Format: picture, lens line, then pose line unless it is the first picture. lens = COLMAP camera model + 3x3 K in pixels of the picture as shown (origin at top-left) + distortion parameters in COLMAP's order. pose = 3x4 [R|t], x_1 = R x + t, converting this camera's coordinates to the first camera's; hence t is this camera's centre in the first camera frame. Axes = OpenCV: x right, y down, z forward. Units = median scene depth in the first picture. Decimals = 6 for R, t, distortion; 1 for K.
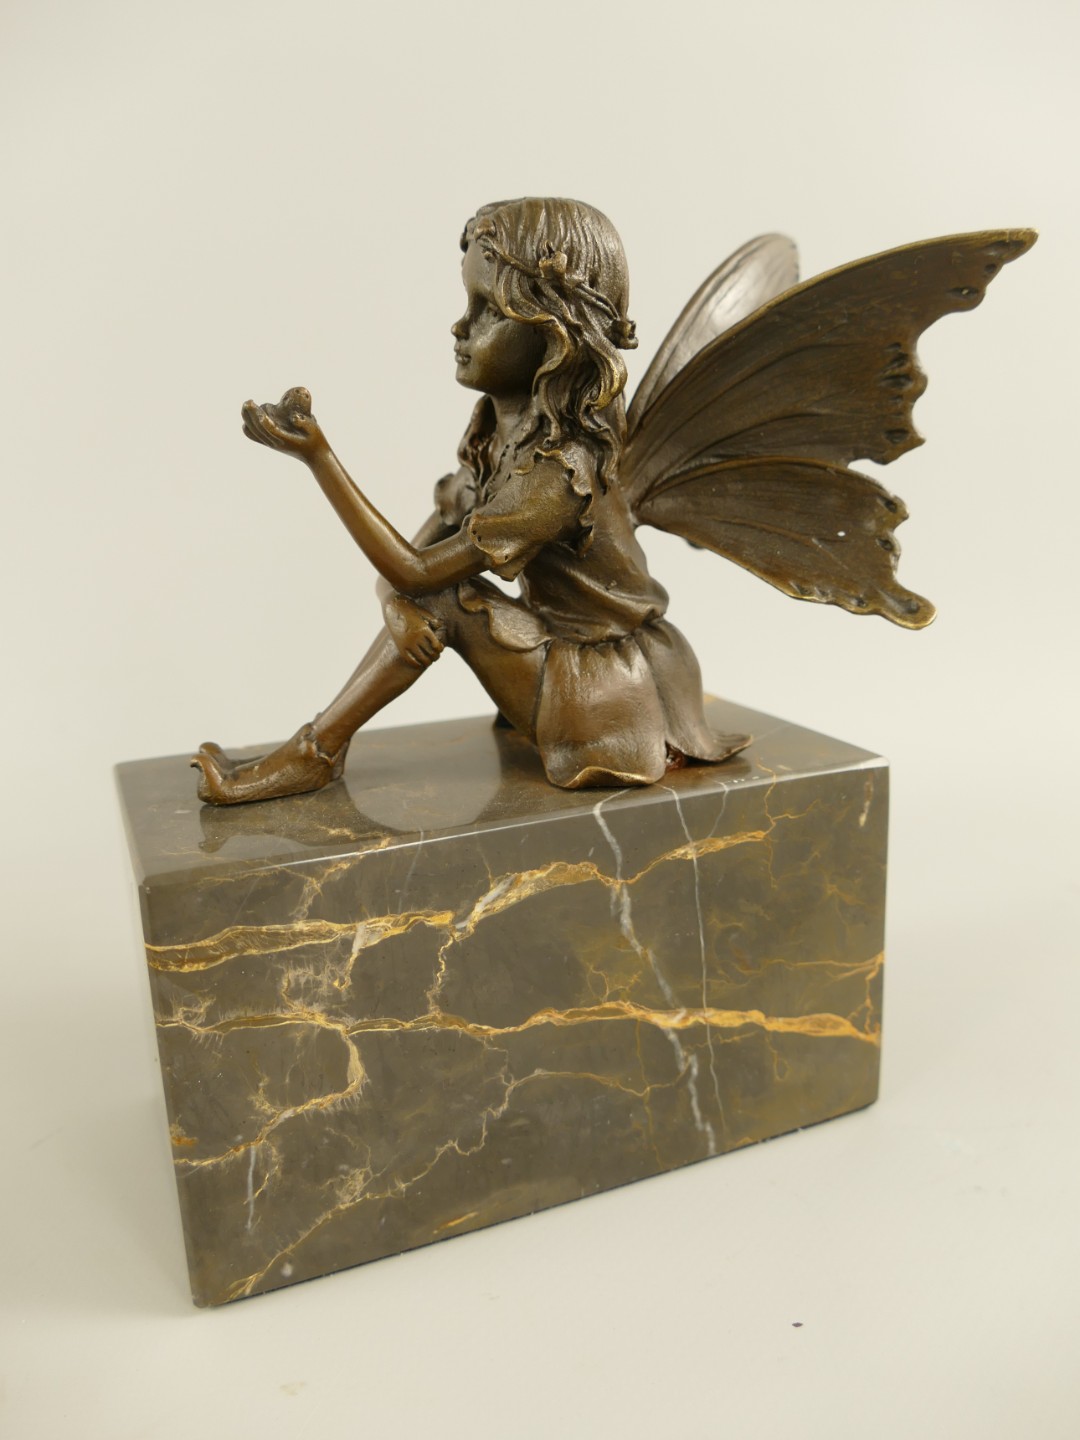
lens RADIAL K [[1129.5, 0, 540.4], [0, 1129.5, 718.1], [0, 0, 1]] dist [-0.010125, -0.014993]
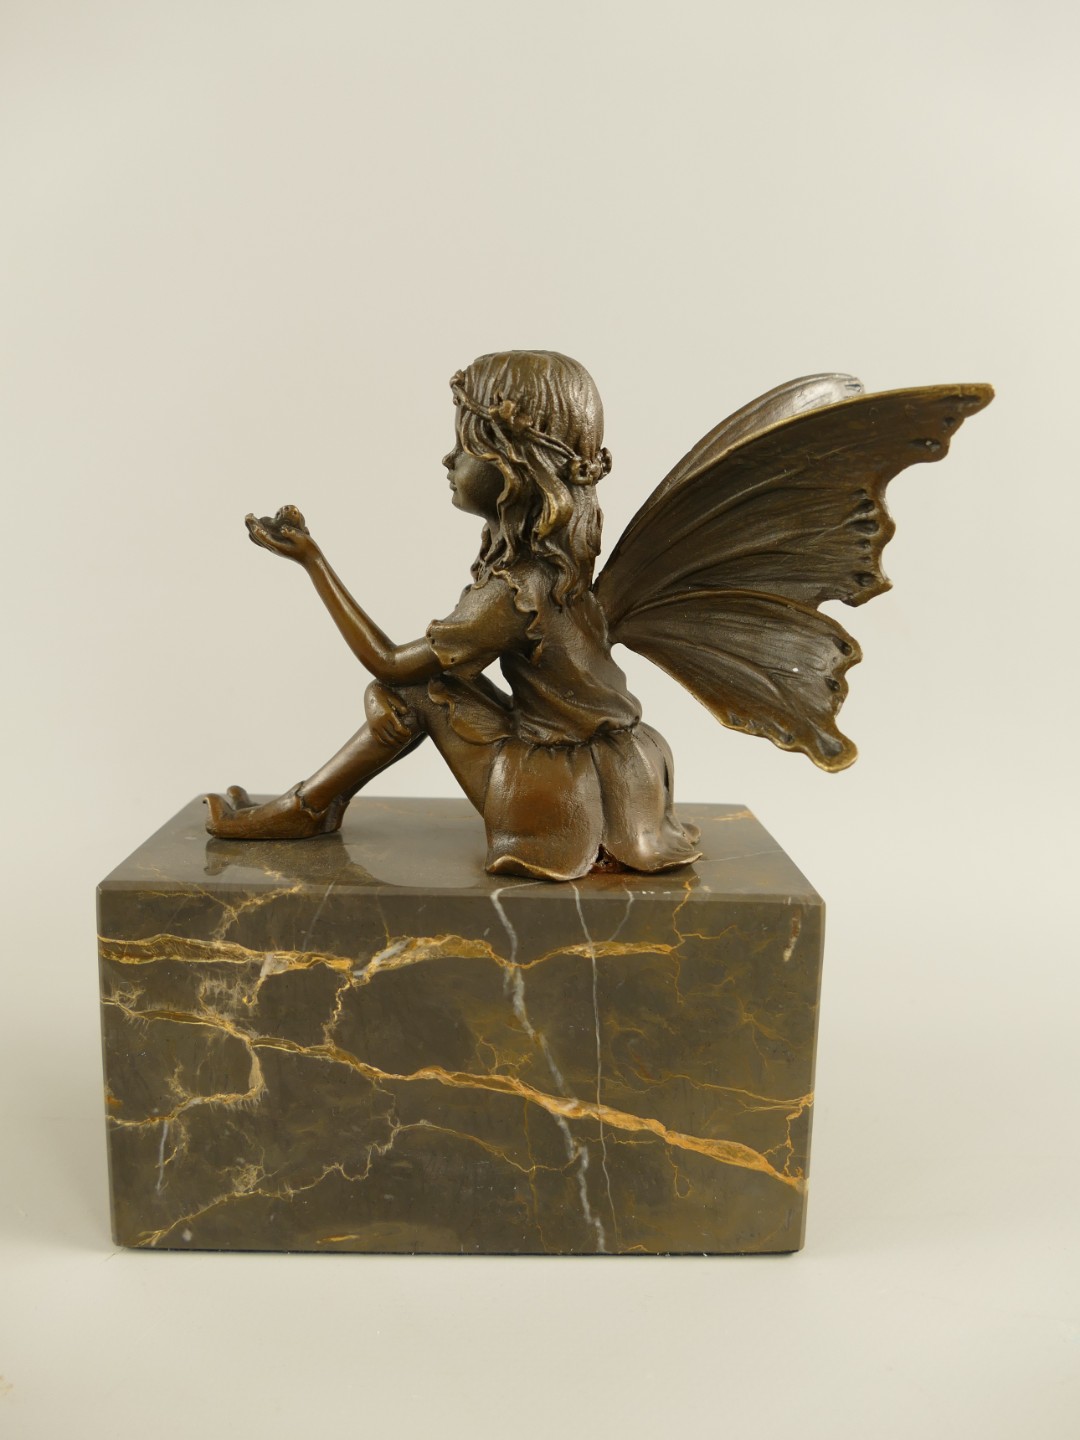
lens RADIAL K [[1129.5, 0, 537.6], [0, 1129.5, 723.0], [0, 0, 1]] dist [-0.010125, -0.014993]
pose [[0.931092, 0.120176, -0.344420, 0.433587], [-0.143176, 0.988804, -0.042041, -0.042474], [0.335512, 0.088456, 0.937874, -0.031388]]
